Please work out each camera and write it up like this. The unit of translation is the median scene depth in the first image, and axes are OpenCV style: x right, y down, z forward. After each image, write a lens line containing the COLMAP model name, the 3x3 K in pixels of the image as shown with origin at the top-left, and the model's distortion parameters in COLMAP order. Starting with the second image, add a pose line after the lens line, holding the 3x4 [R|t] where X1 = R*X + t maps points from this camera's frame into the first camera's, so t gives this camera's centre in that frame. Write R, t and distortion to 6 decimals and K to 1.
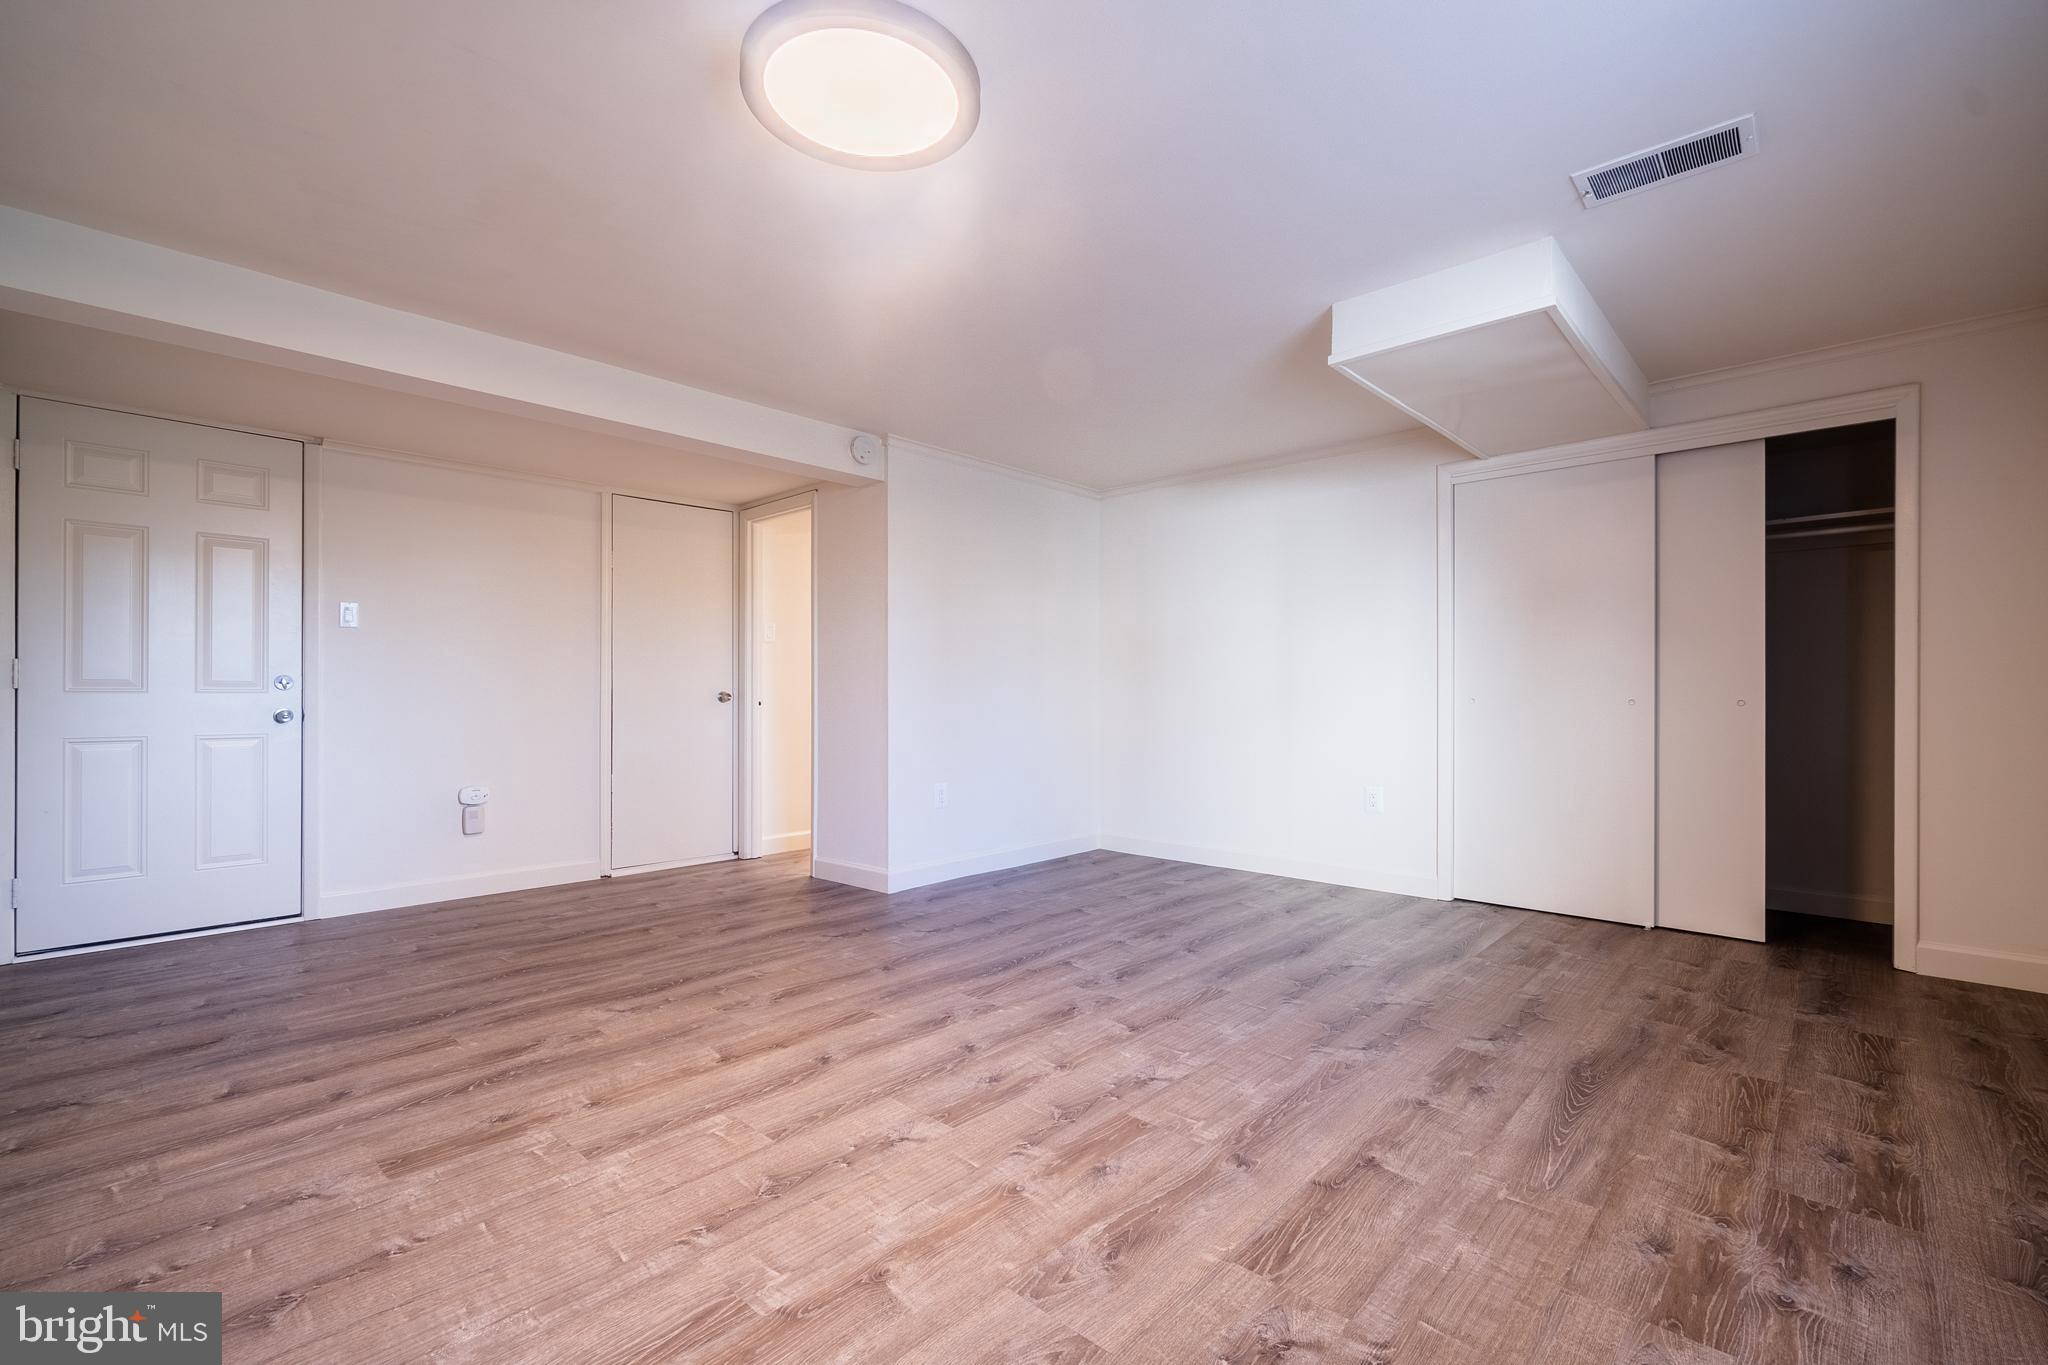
lens RADIAL K [[896.2, 0, 994.6], [0, 896.2, 693.6], [0, 0, 1]] dist [-0.000870, 0.000046]
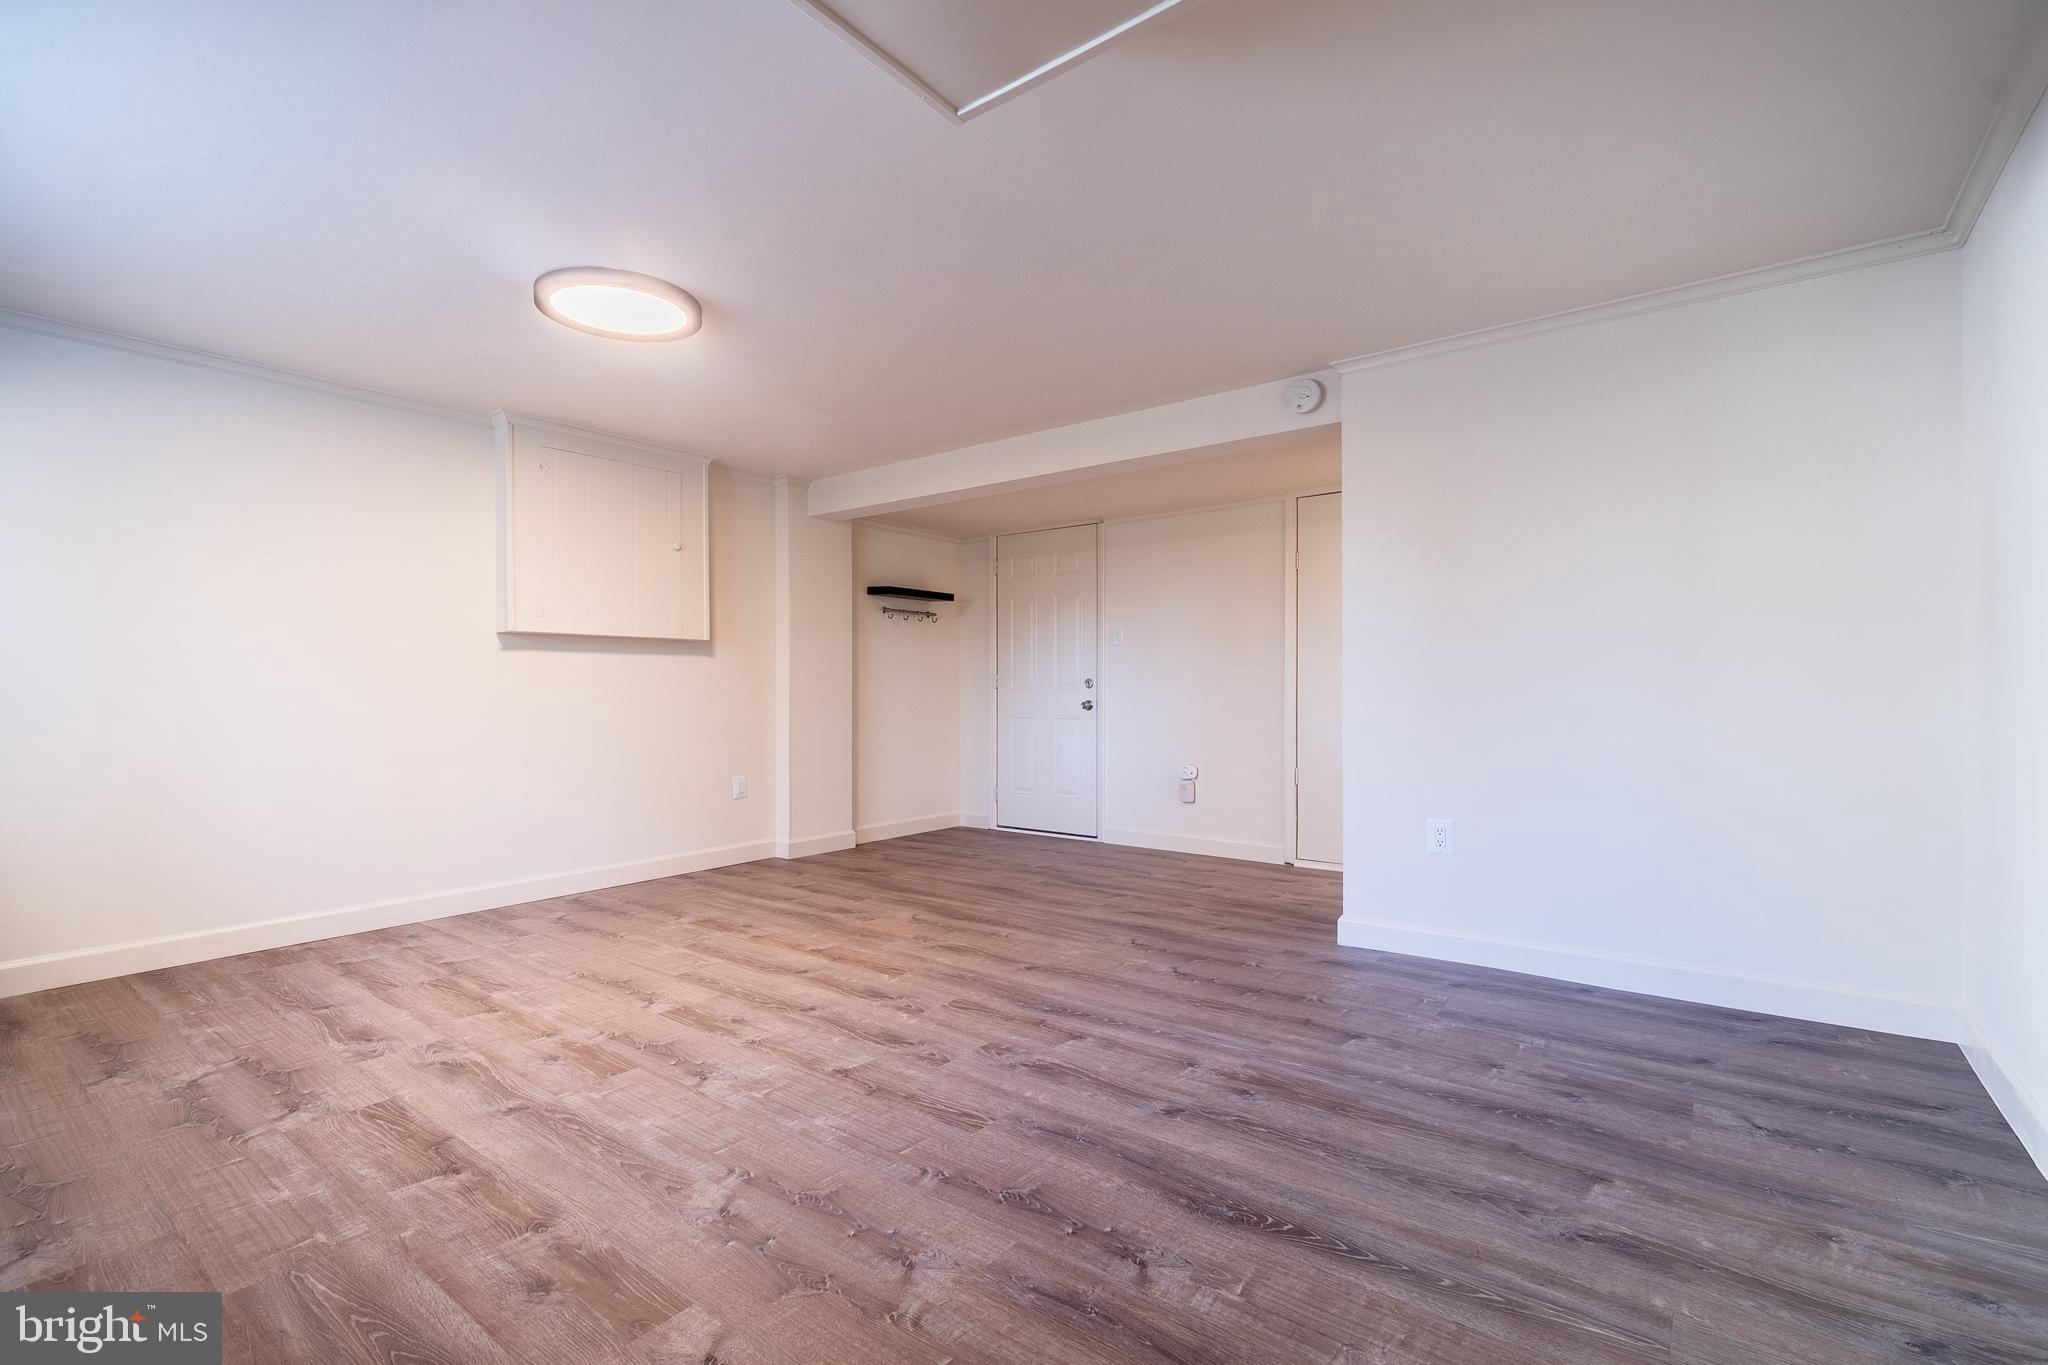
lens RADIAL K [[896.2, 0, 1043.9], [0, 896.2, 684.9], [0, 0, 1]] dist [-0.000870, 0.000046]
pose [[0.123135, -0.007467, -0.992362, 1.105825], [0.005153, 0.999963, -0.006885, 0.001344], [0.992377, -0.004265, 0.123169, 1.141933]]
